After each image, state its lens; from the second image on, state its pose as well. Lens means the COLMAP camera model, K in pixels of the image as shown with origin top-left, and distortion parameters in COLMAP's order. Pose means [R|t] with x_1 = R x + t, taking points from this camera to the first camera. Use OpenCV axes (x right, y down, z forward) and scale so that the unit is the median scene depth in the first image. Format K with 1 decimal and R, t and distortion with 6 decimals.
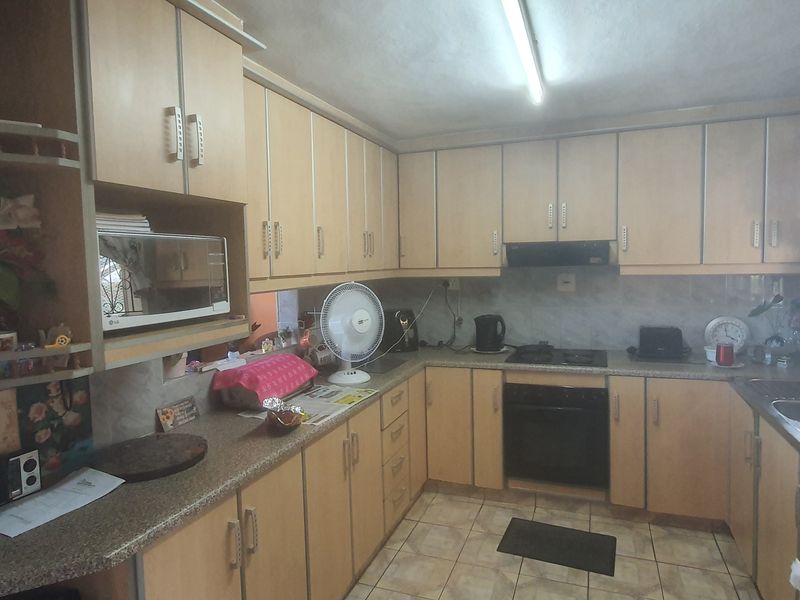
lens RADIAL K [[507.1, 0, 406.3], [0, 507.1, 297.6], [0, 0, 1]] dist [-0.000498, -0.001183]
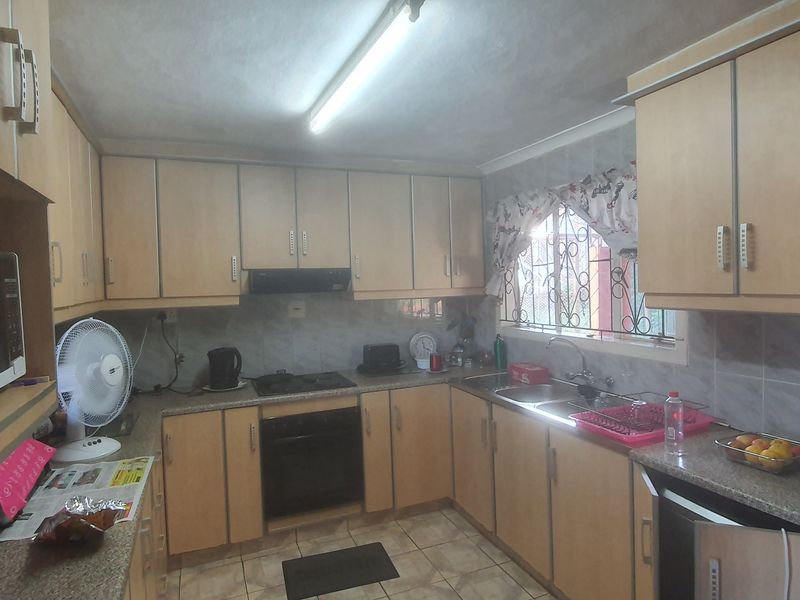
lens RADIAL K [[507.1, 0, 404.0], [0, 507.1, 297.8], [0, 0, 1]] dist [-0.000498, -0.001183]
pose [[0.722119, -0.021575, 0.691433, -0.254917], [0.058401, 0.997847, -0.029857, -0.010692], [-0.689300, 0.061941, 0.721824, 0.135063]]
